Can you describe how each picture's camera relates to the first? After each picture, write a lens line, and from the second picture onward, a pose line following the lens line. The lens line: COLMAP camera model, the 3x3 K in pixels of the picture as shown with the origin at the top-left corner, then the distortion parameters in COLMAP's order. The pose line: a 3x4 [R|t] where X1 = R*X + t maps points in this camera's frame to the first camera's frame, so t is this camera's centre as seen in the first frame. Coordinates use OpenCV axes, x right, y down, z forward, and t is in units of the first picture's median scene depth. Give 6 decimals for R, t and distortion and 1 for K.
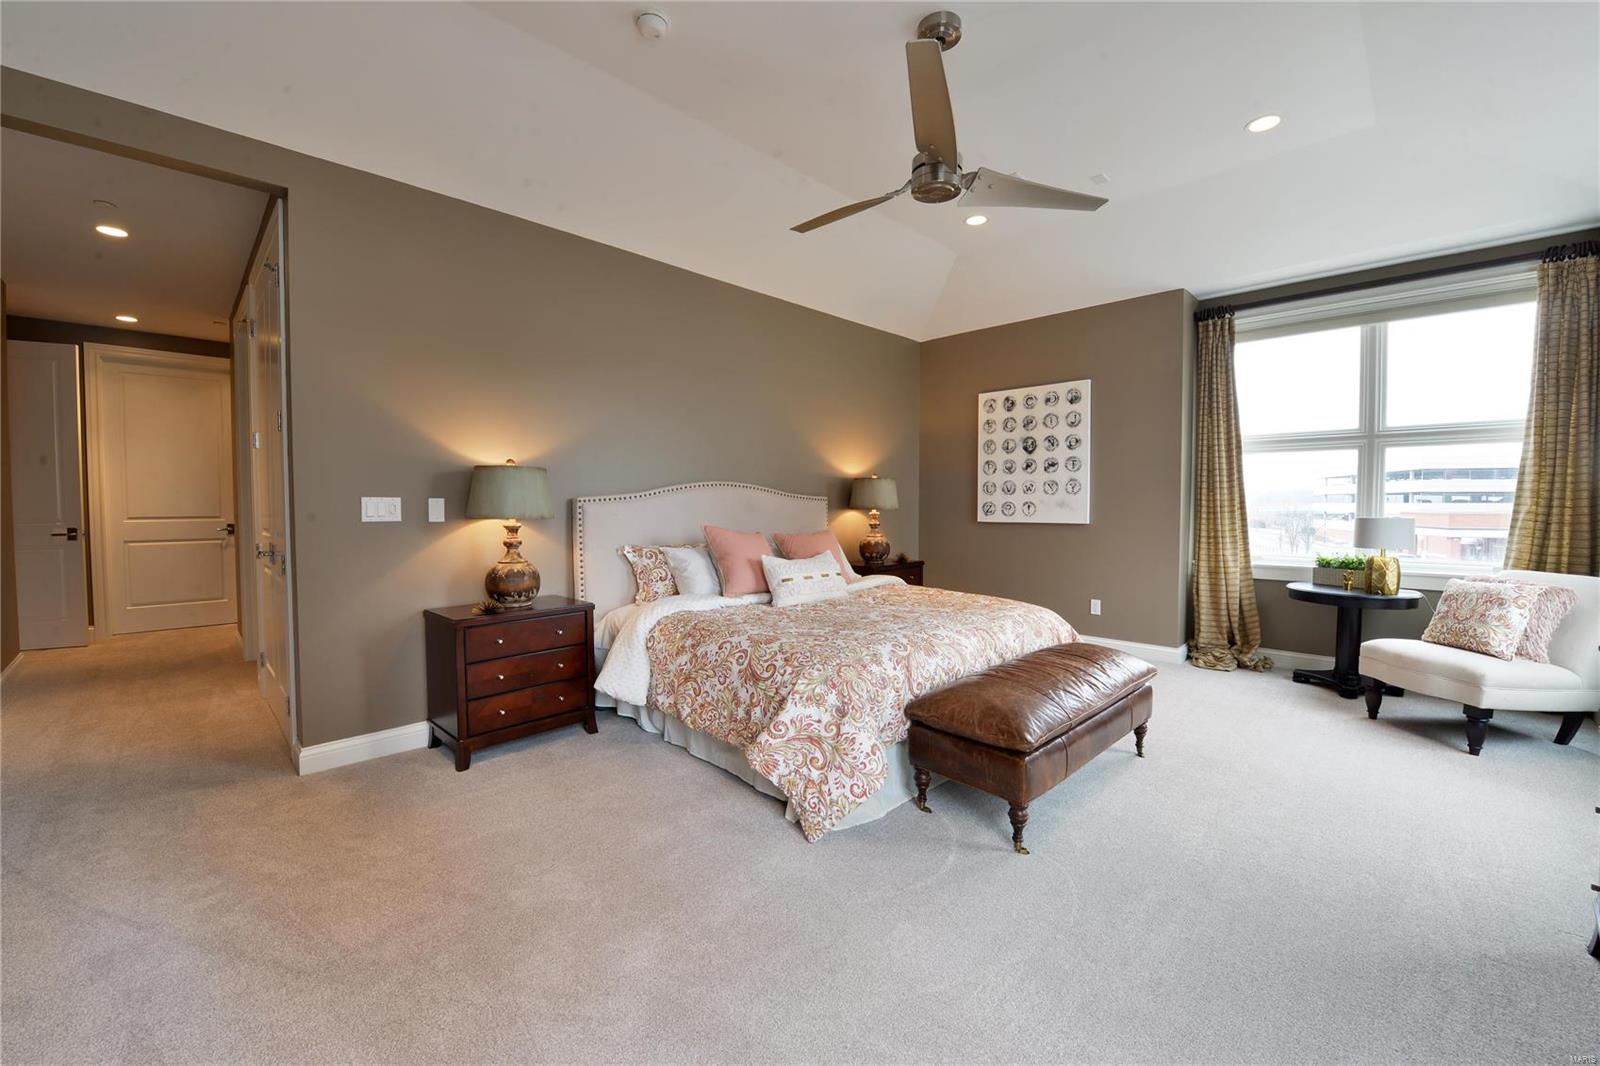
lens RADIAL K [[643.7, 0, 812.7], [0, 643.7, 517.1], [0, 0, 1]] dist [-0.018534, -0.000164]
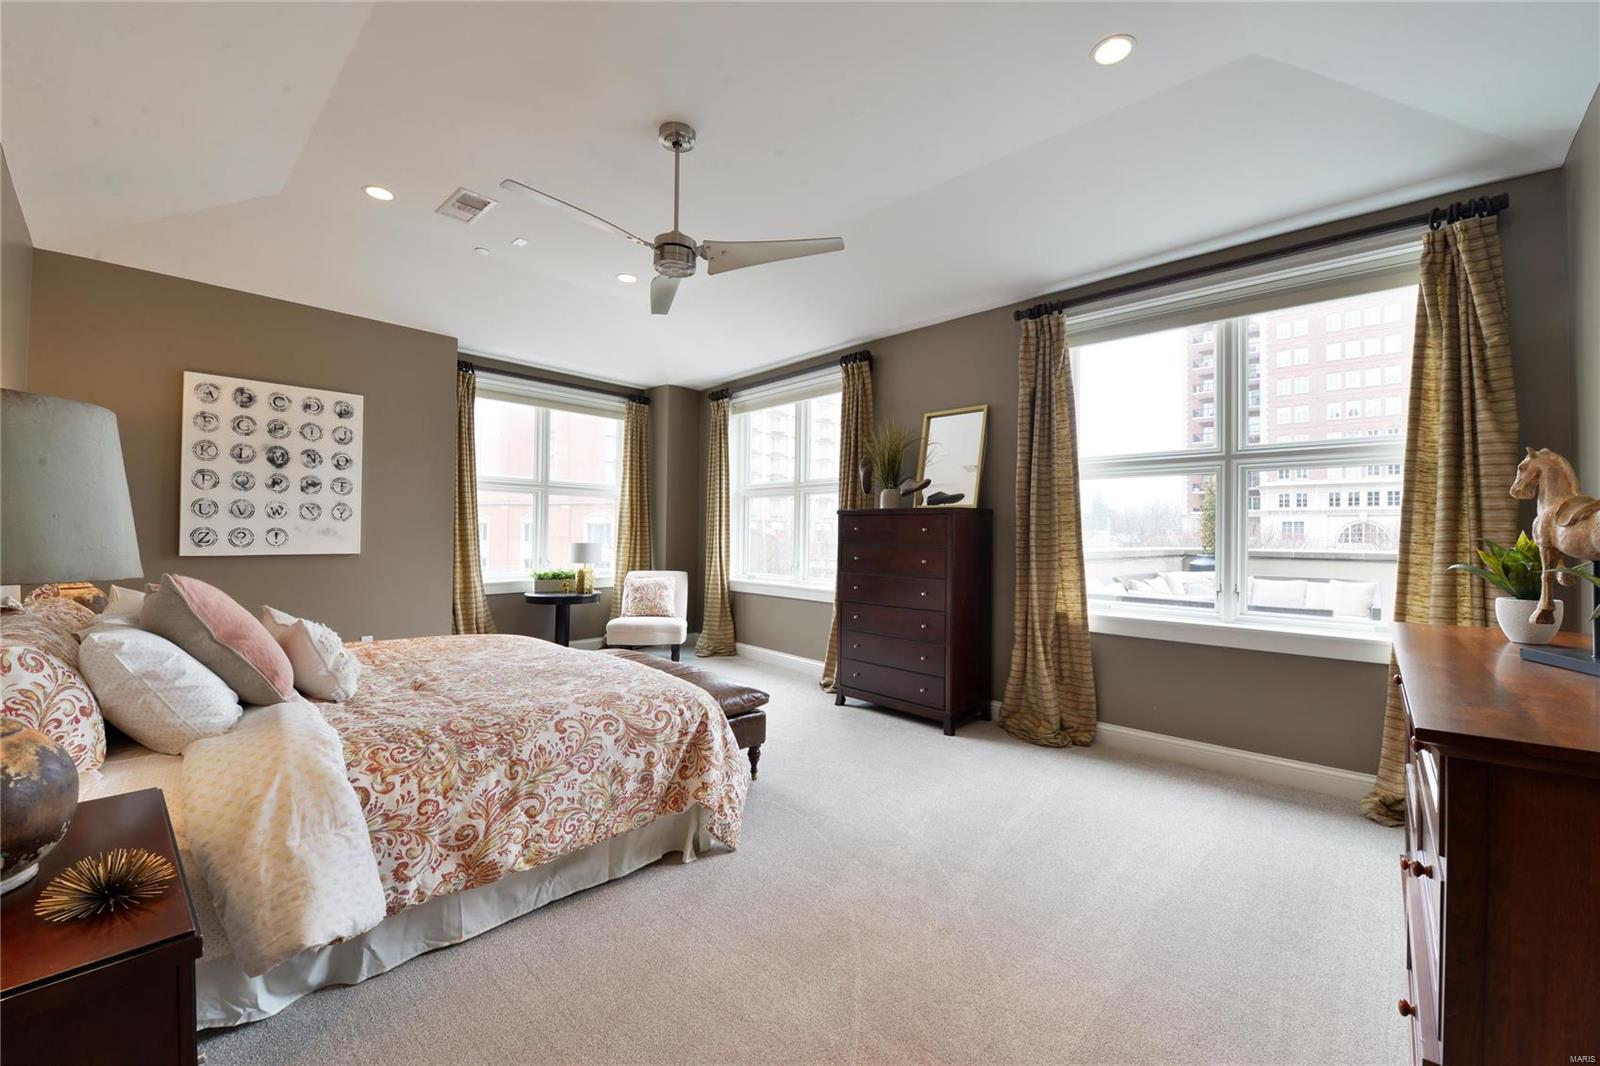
lens RADIAL K [[615.5, 0, 800.0], [0, 615.5, 533.0], [0, 0, 1]] dist [-0.019126, -0.000141]
pose [[-0.021596, 0.005081, 0.999754, -0.432154], [0.012329, 0.999912, -0.004815, -0.006626], [-0.999691, 0.012222, -0.021657, 0.381358]]
